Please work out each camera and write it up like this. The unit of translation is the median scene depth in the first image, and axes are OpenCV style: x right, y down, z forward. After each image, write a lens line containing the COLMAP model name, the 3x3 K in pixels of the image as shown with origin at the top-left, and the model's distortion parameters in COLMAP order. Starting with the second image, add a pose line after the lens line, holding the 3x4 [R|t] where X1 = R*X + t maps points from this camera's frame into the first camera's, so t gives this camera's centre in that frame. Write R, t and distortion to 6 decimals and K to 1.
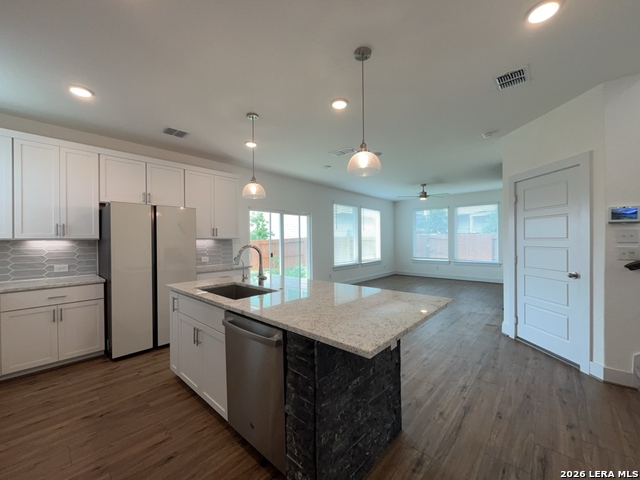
lens RADIAL K [[259.8, 0, 321.1], [0, 259.8, 240.0], [0, 0, 1]] dist [0.001182, 0.000270]
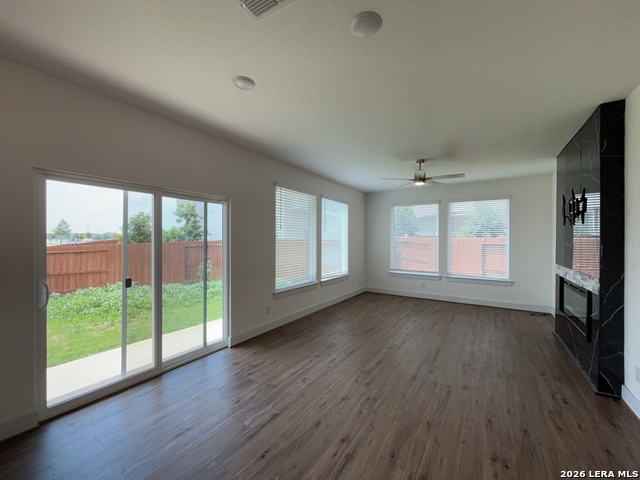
lens RADIAL K [[259.8, 0, 318.8], [0, 259.8, 239.1], [0, 0, 1]] dist [0.001182, 0.000270]
pose [[0.989146, 0.014434, 0.146226, 0.052314], [-0.014242, 0.999896, -0.002360, -0.016420], [-0.146244, 0.000251, 0.989248, 0.349134]]
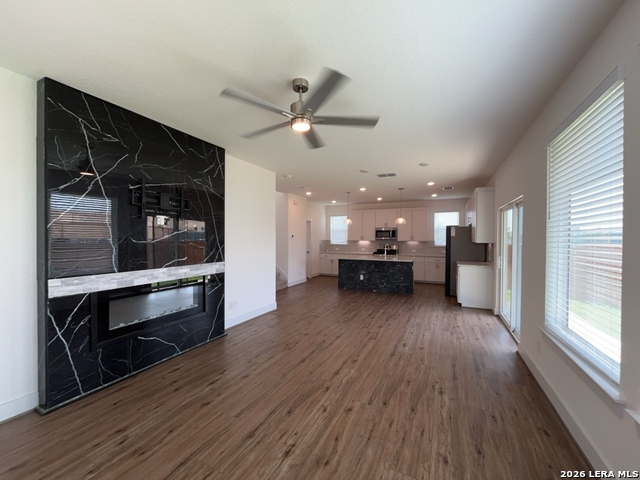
lens RADIAL K [[259.8, 0, 316.6], [0, 259.8, 240.9], [0, 0, 1]] dist [0.001182, 0.000270]
pose [[-0.965790, 0.007847, -0.259206, 0.396285], [0.003944, 0.999871, 0.015573, -0.019550], [0.259295, 0.014018, -0.965696, 1.132114]]
